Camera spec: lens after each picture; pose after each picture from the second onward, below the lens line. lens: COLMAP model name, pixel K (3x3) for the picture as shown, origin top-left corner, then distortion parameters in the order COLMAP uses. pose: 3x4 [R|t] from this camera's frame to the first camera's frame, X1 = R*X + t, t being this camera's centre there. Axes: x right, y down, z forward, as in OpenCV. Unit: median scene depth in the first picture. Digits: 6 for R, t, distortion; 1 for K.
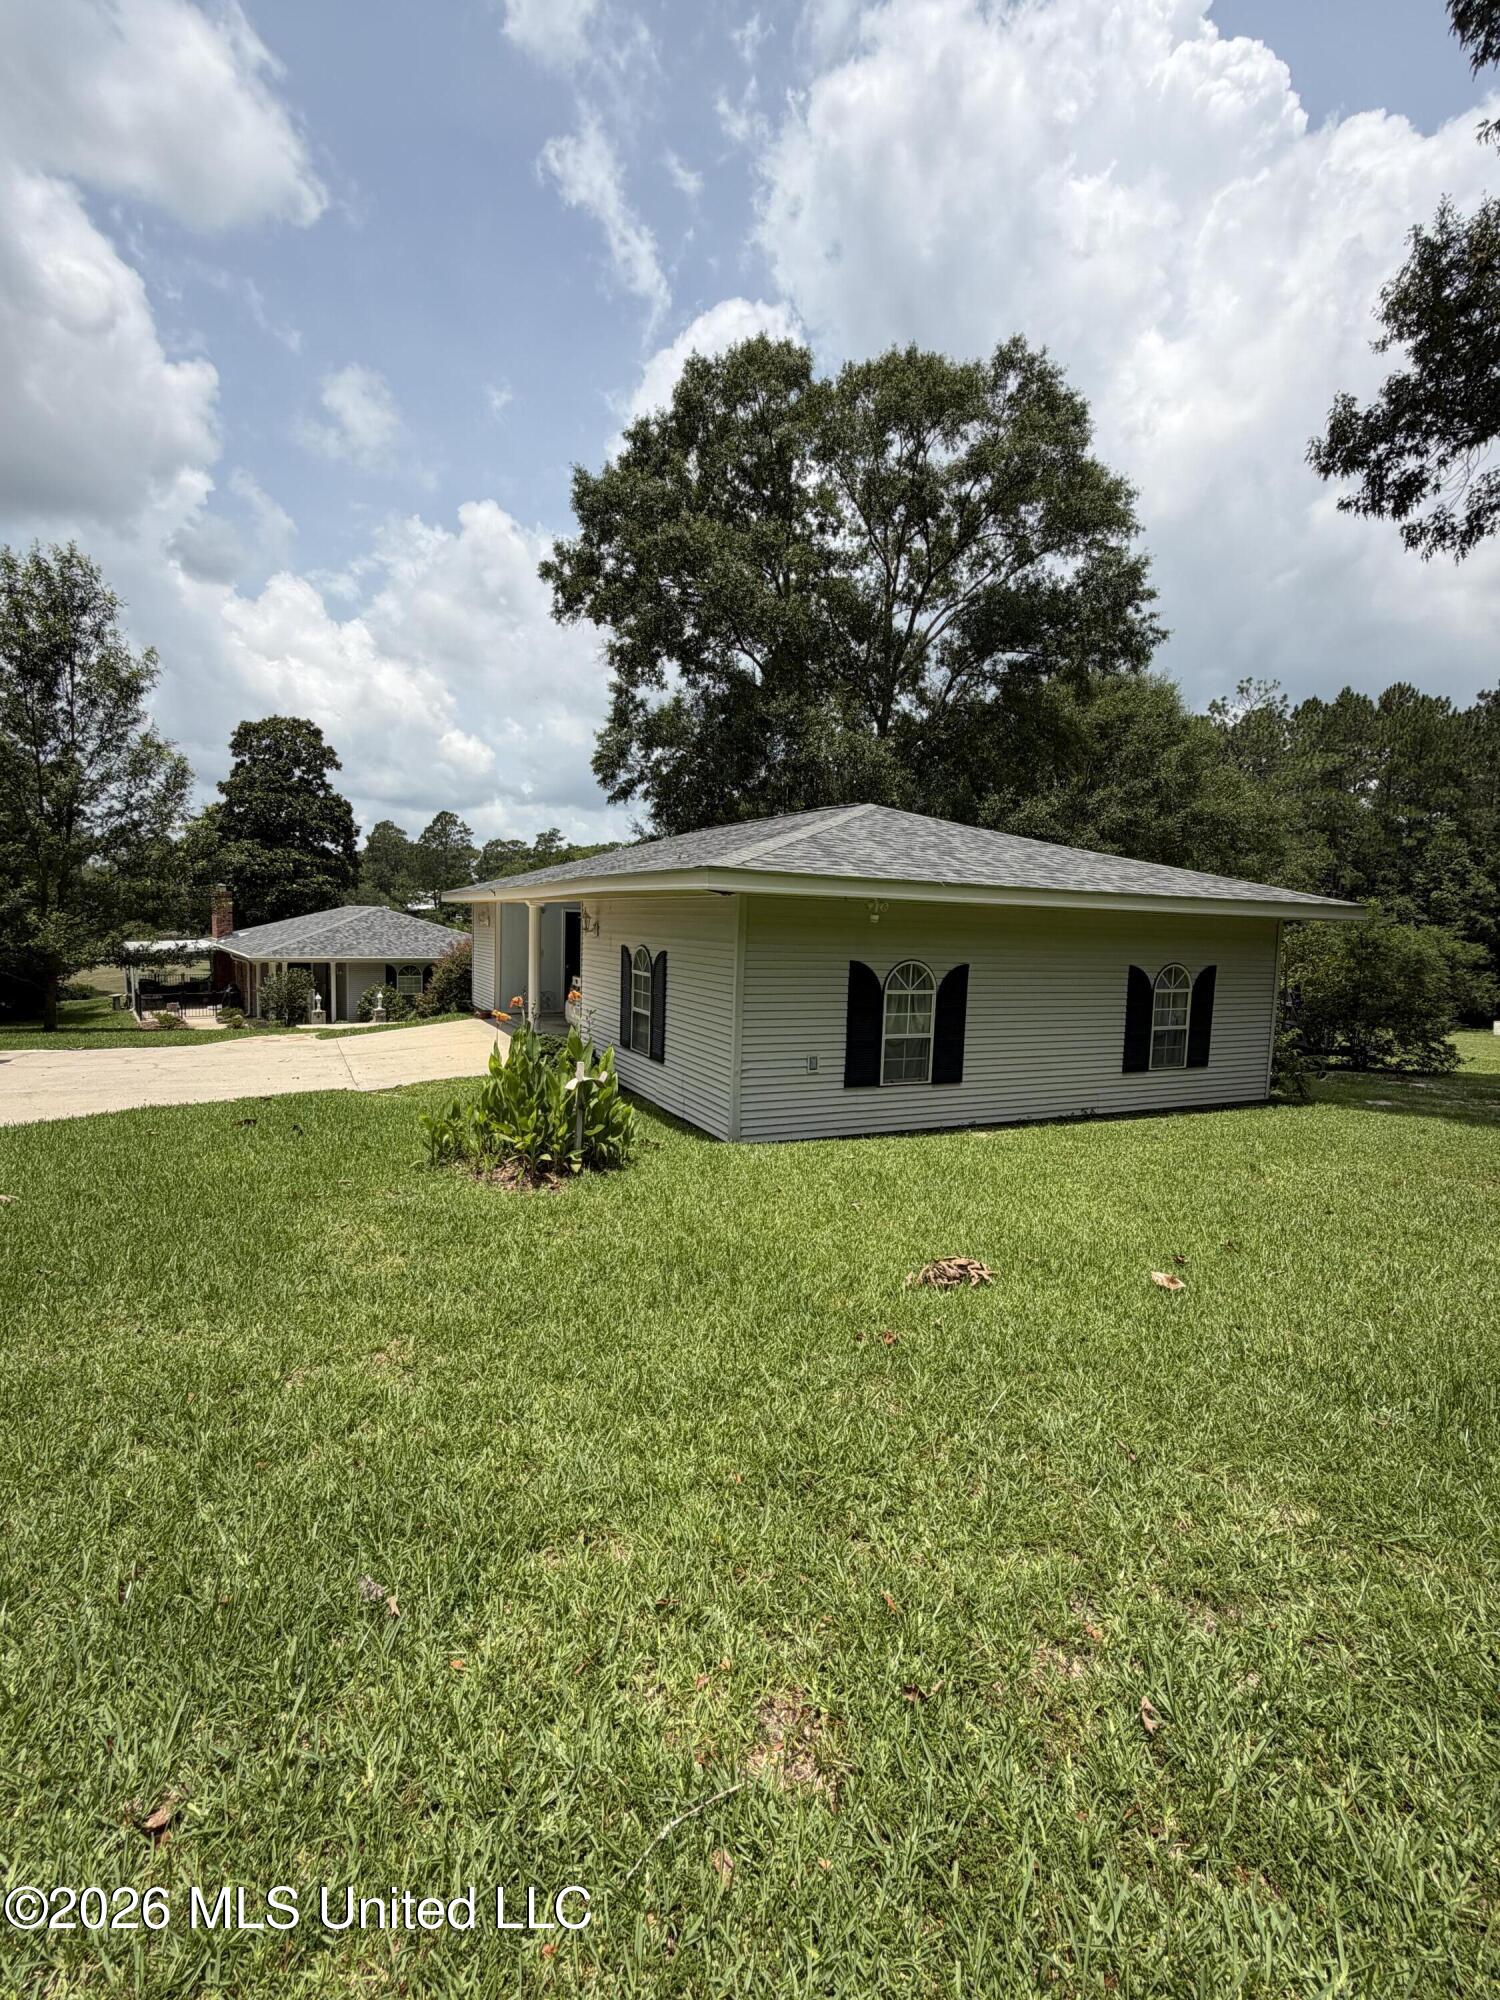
lens RADIAL K [[852.0, 0, 770.7], [0, 852.0, 1000.8], [0, 0, 1]] dist [-0.019324, -0.000350]
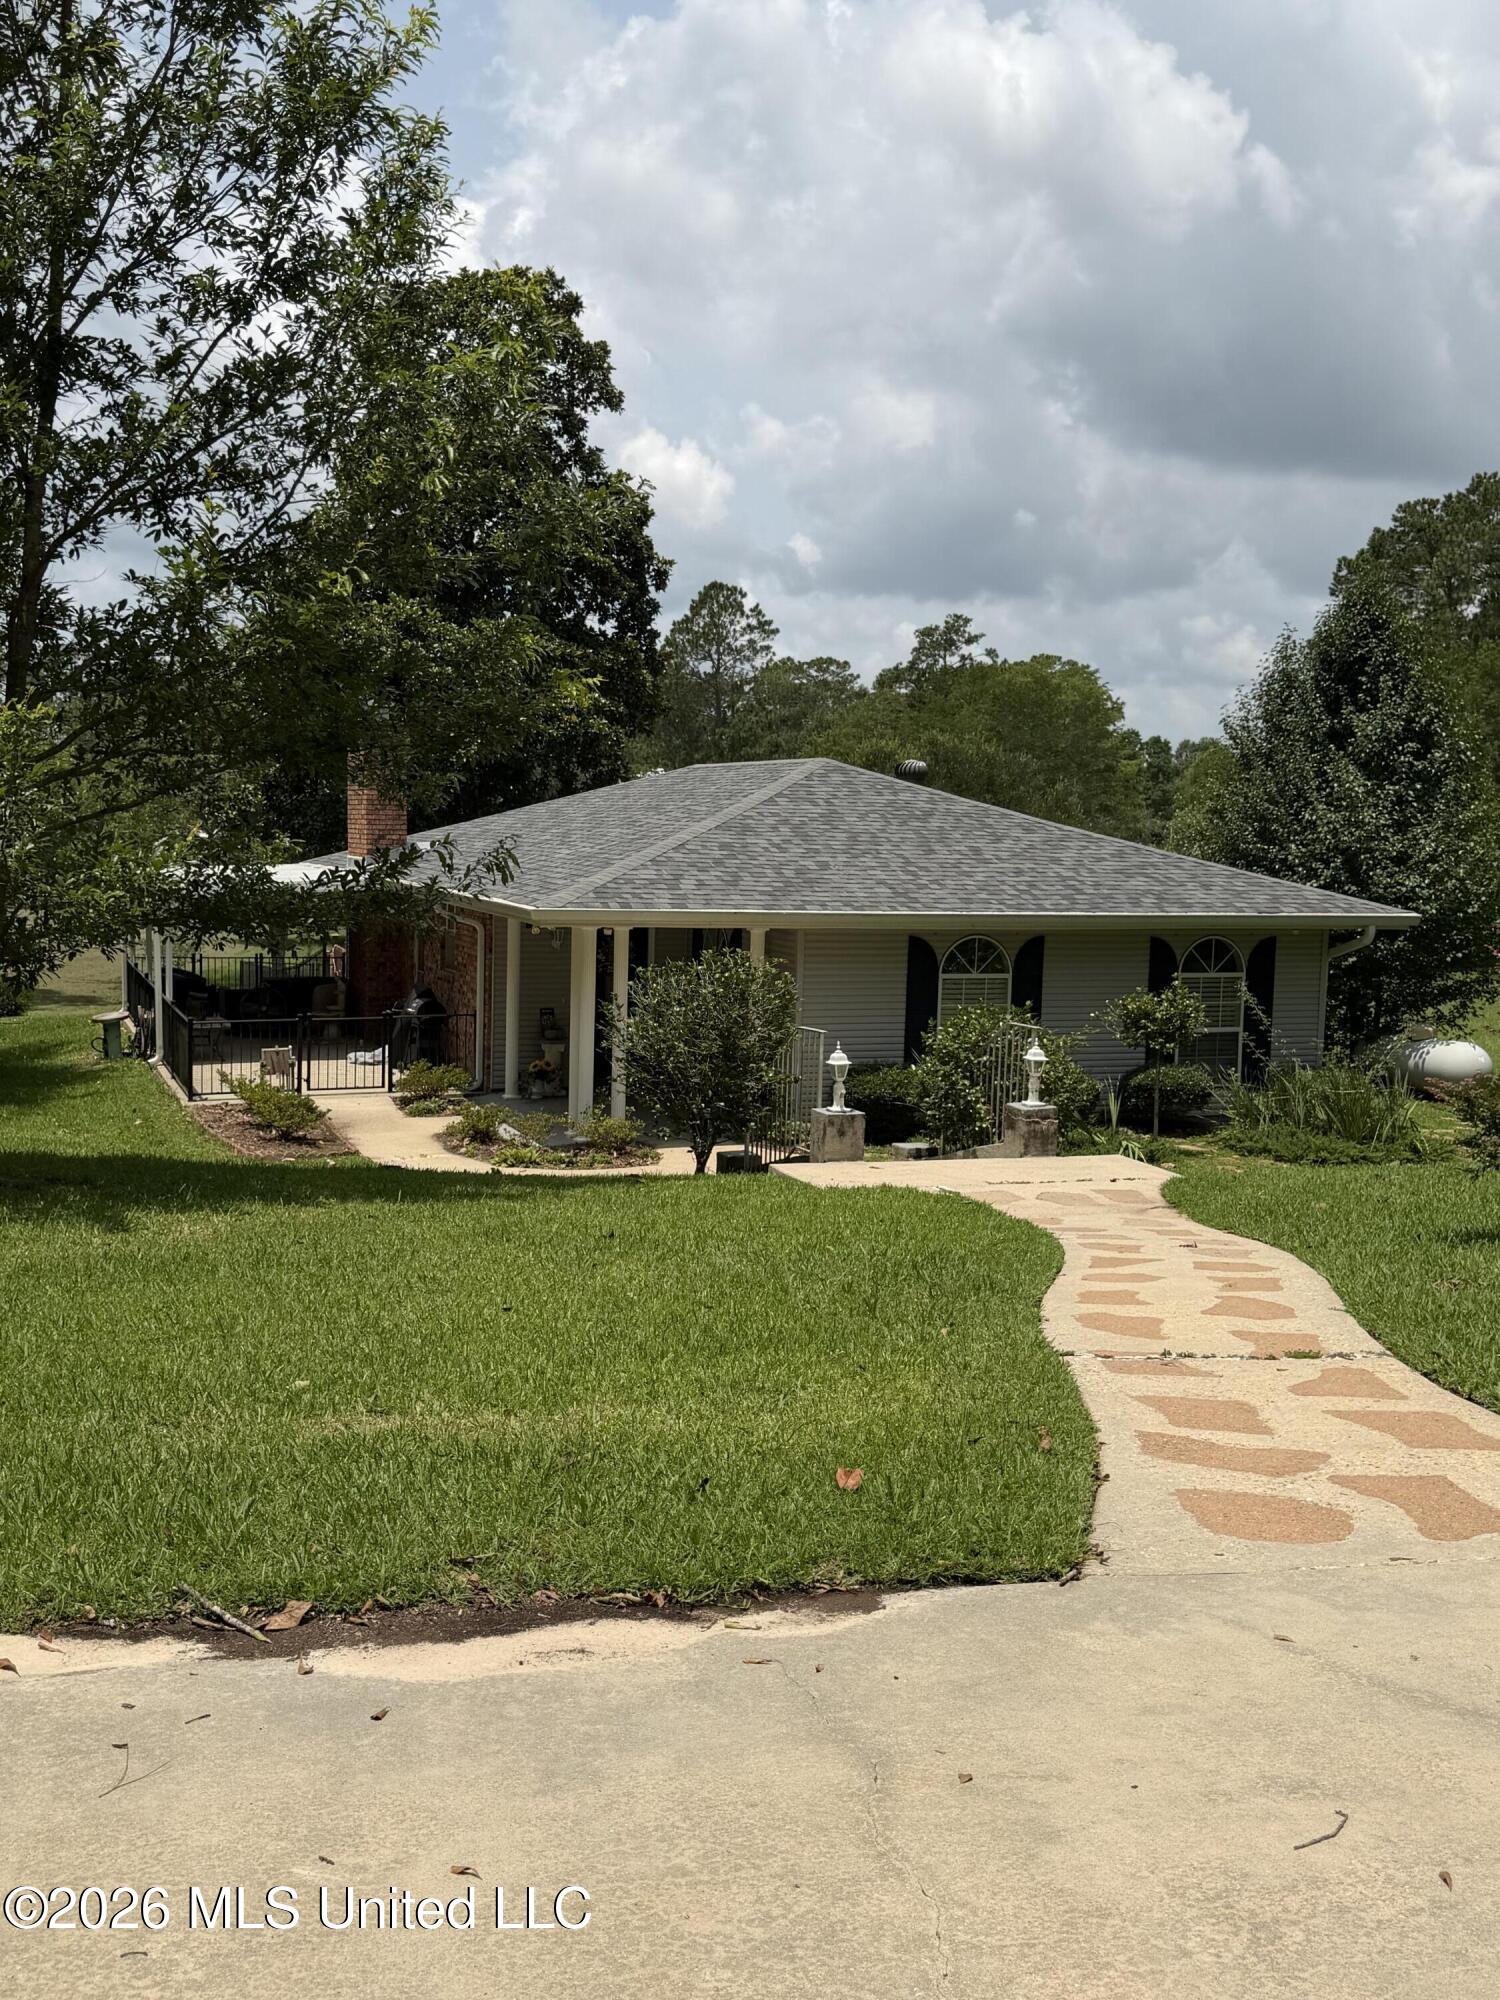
lens RADIAL K [[1921.4, 0, 763.9], [0, 1921.4, 1002.9], [0, 0, 1]] dist [0.040180, 0.000000]
pose [[0.954948, 0.017352, -0.296266, -0.202231], [-0.020438, 0.999764, -0.007322, -0.008709], [0.296069, 0.013047, 0.955077, 0.225205]]
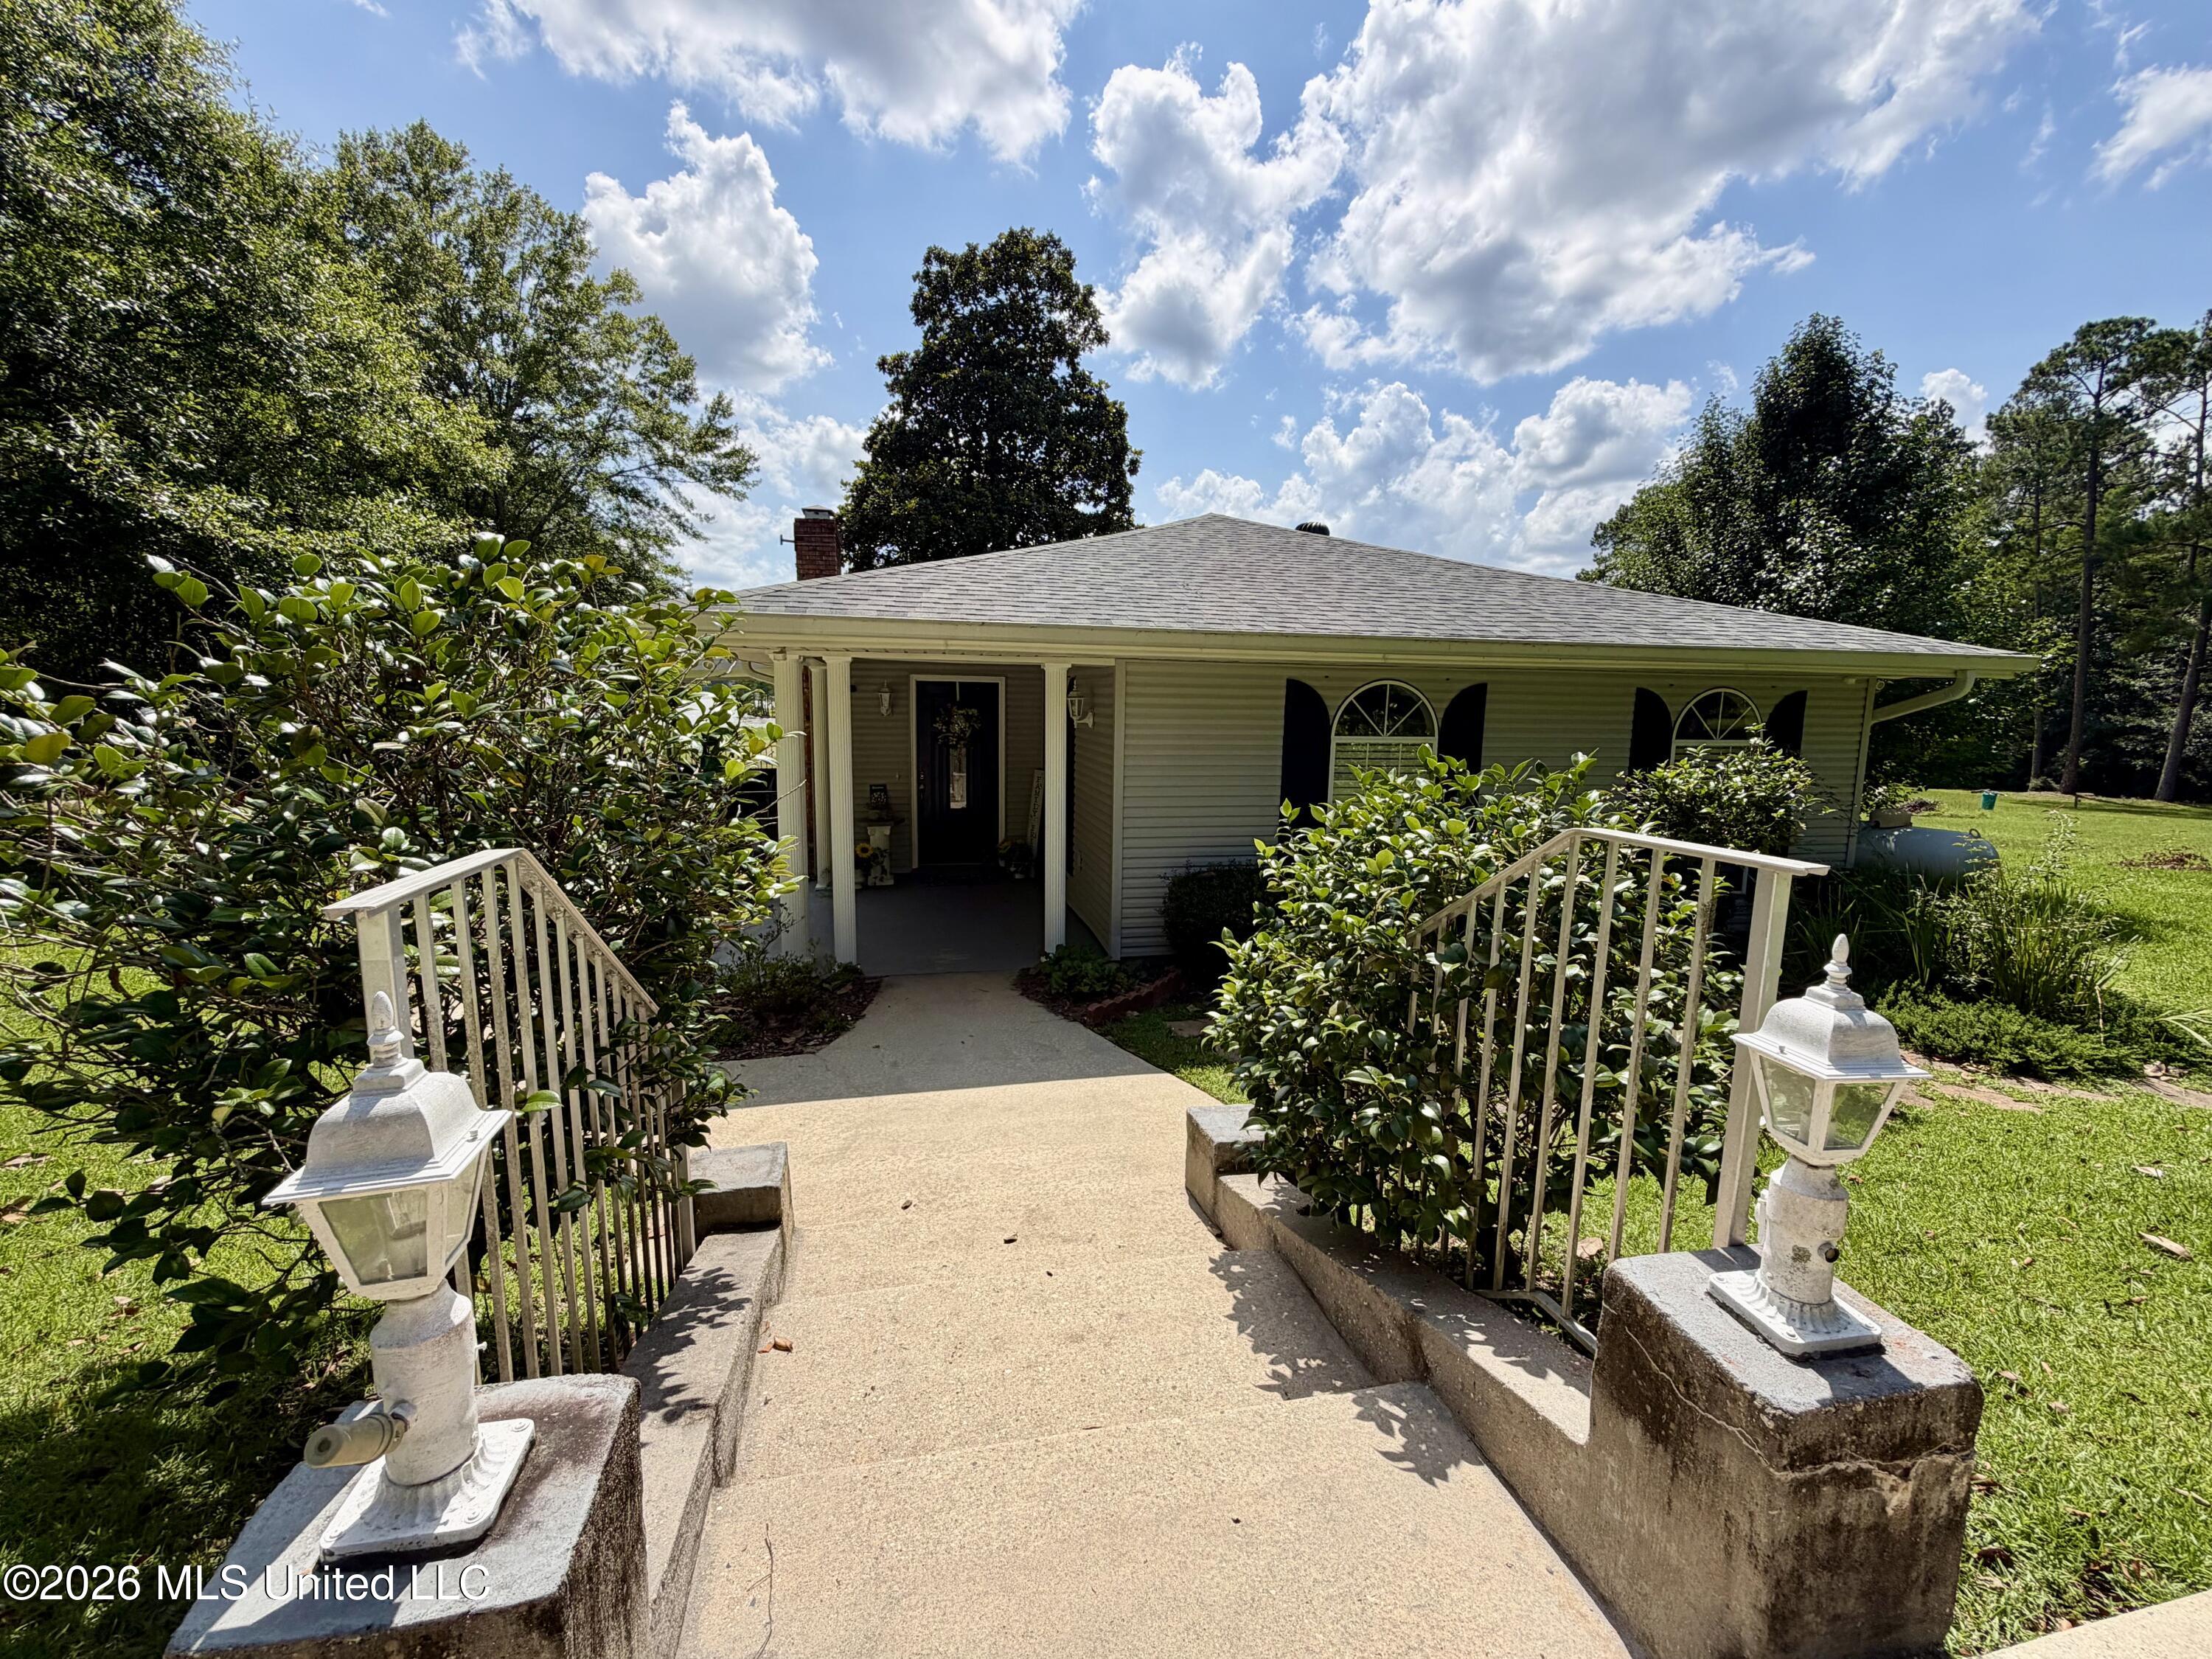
lens RADIAL K [[942.3, 0, 1098.7], [0, 942.3, 834.0], [0, 0, 1]] dist [-0.019324, -0.000350]
pose [[0.891321, 0.043986, -0.451235, -0.261917], [-0.026735, 0.998650, 0.044538, -0.009578], [0.452585, -0.027634, 0.891293, 0.520535]]
